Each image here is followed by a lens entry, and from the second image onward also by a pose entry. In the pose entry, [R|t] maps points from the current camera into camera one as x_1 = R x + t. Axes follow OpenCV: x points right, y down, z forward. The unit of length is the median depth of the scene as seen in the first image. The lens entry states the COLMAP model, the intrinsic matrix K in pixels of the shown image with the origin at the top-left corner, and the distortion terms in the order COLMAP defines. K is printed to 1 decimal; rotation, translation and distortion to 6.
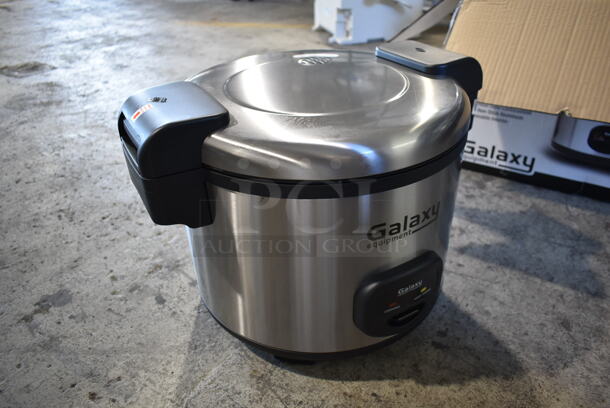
lens RADIAL K [[460.4, 0, 309.7], [0, 460.4, 203.3], [0, 0, 1]] dist [-0.022171, 0.013898]
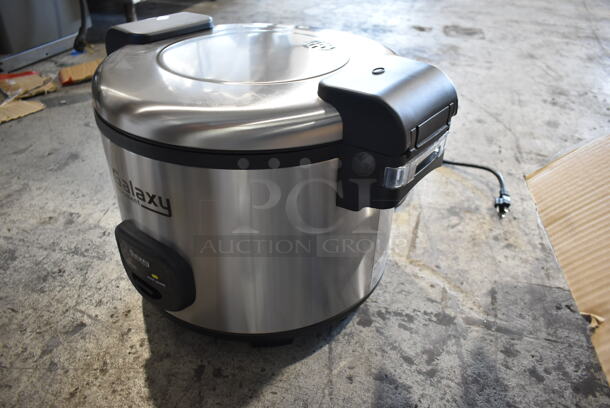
lens RADIAL K [[460.4, 0, 307.8], [0, 460.4, 208.6], [0, 0, 1]] dist [-0.022171, 0.013898]
pose [[0.371859, 0.548197, -0.749133, 0.706566], [-0.521443, 0.791009, 0.320004, -0.276978], [0.767996, 0.271634, 0.579997, 0.464228]]
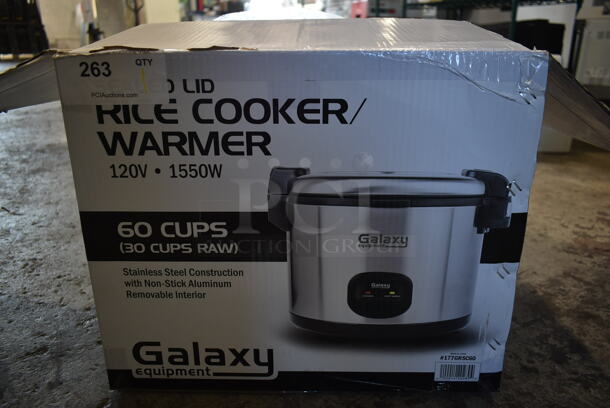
lens RADIAL K [[460.4, 0, 309.2], [0, 460.4, 206.5], [0, 0, 1]] dist [-0.022171, 0.013898]
pose [[0.922954, 0.154961, -0.352338, 0.326044], [-0.229531, 0.956393, -0.180630, -0.056468], [0.308984, 0.247586, 0.918276, 0.386933]]
